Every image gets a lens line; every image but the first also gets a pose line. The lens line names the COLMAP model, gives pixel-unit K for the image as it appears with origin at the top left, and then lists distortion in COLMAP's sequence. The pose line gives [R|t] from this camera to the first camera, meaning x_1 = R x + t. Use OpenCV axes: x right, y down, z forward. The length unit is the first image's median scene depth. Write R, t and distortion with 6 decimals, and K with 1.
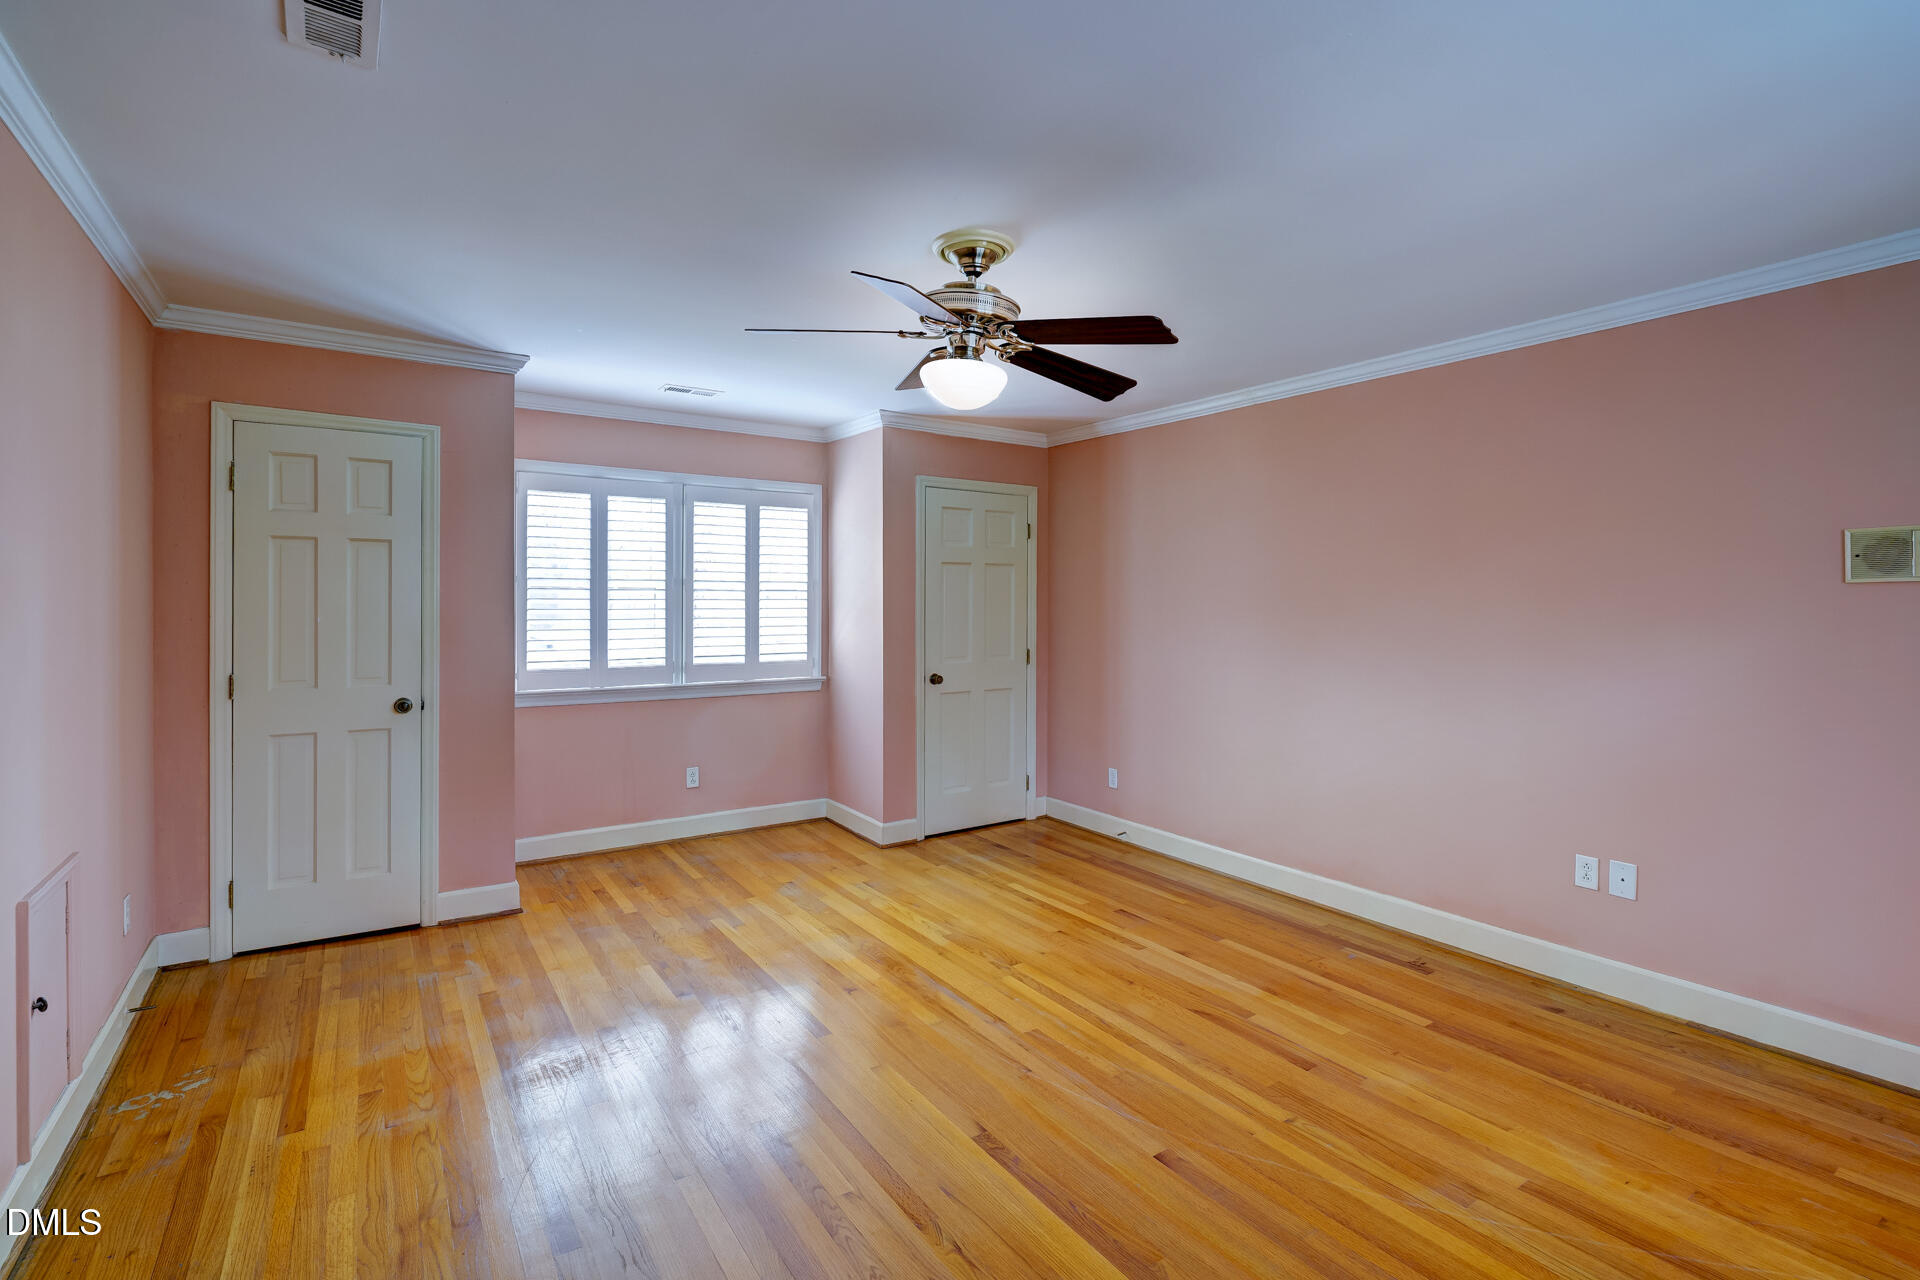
lens RADIAL K [[882.4, 0, 932.5], [0, 882.4, 617.9], [0, 0, 1]] dist [-0.002582, -0.000510]
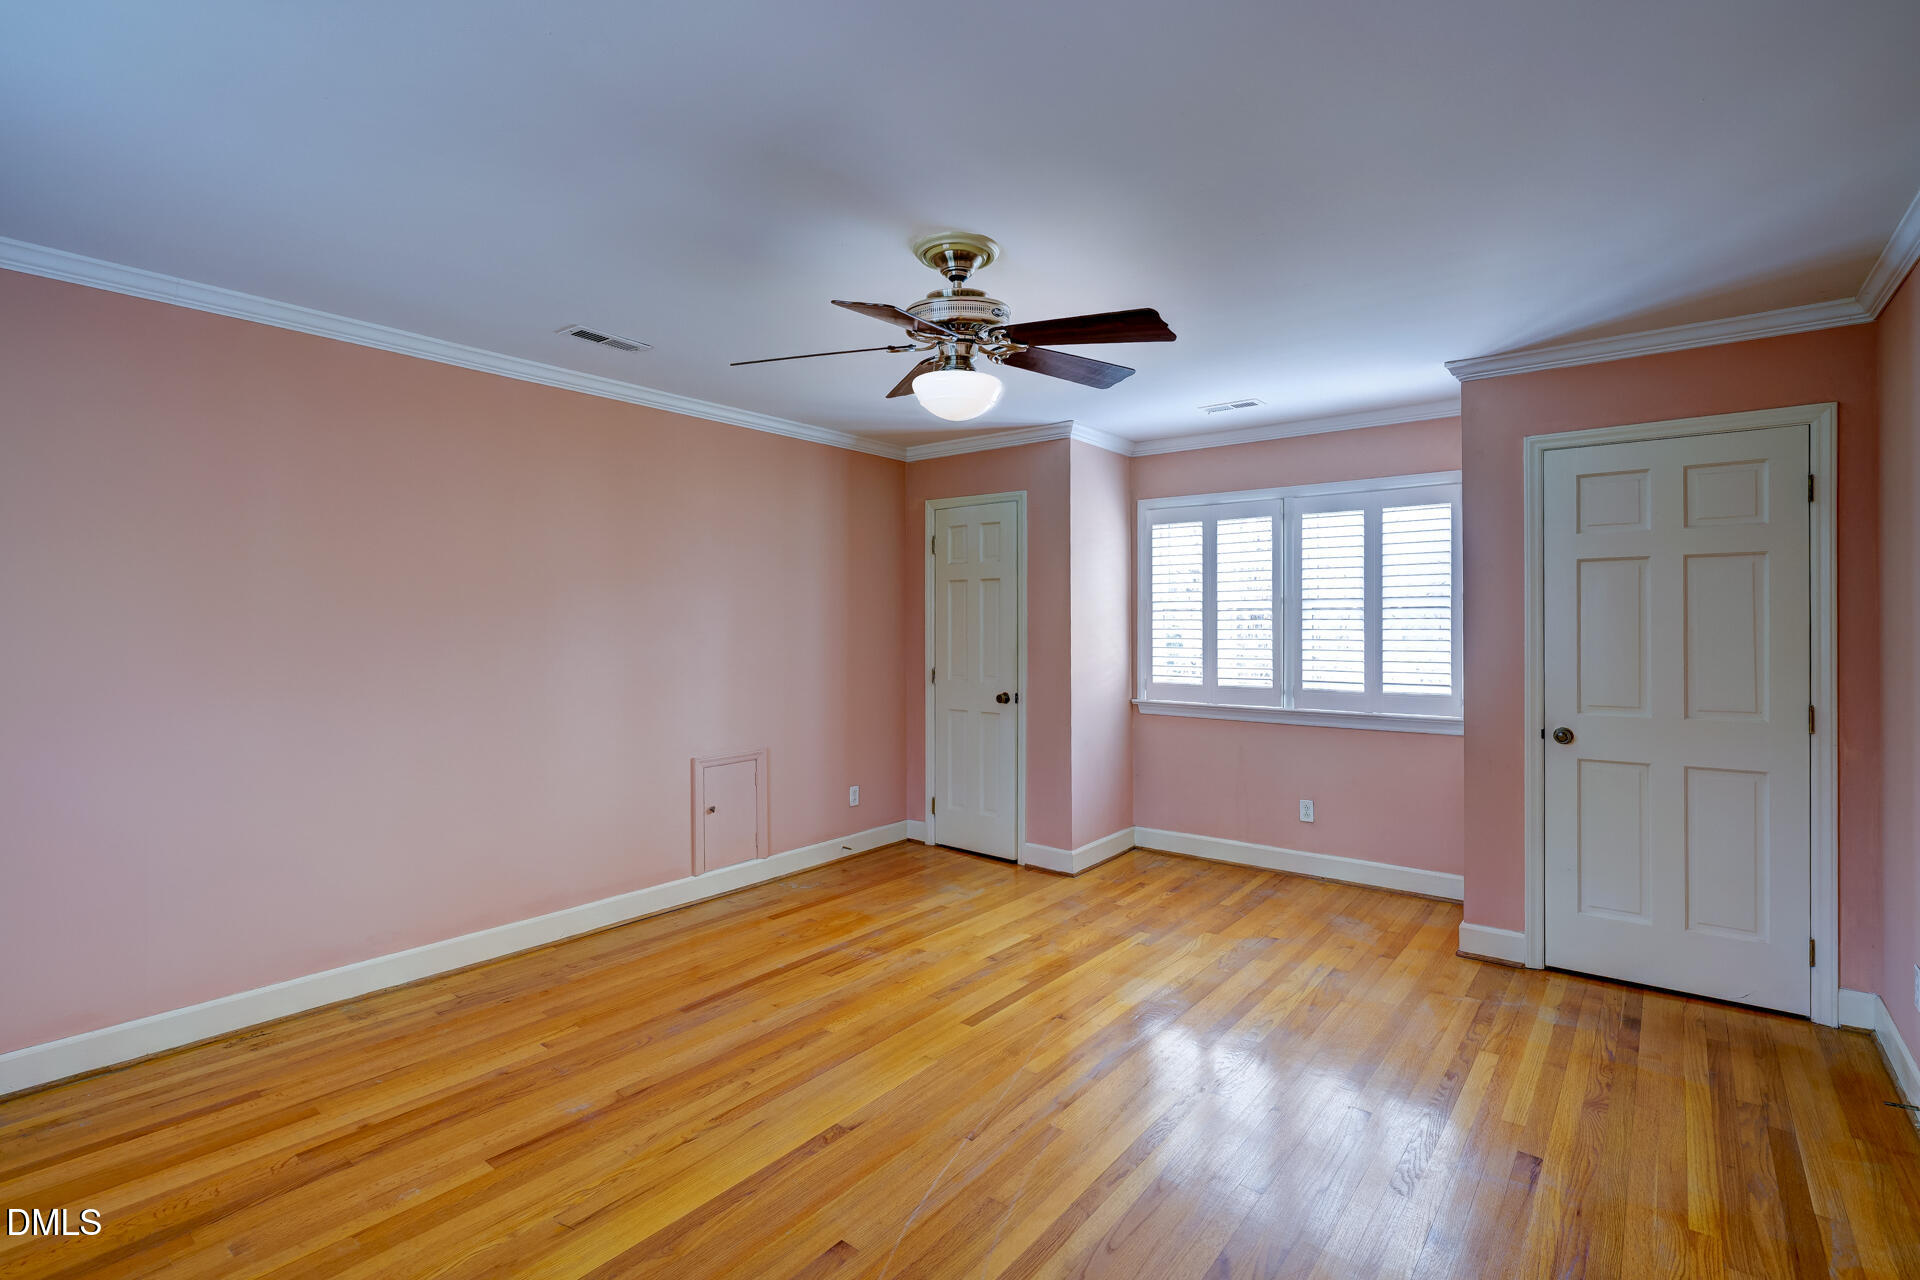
lens RADIAL K [[882.4, 0, 960.0], [0, 882.4, 631.1], [0, 0, 1]] dist [-0.002582, -0.000510]
pose [[0.312925, 0.006315, -0.949757, 0.553218], [-0.014360, 0.999895, 0.001917, -0.005390], [0.949669, 0.013039, 0.312983, 0.401490]]
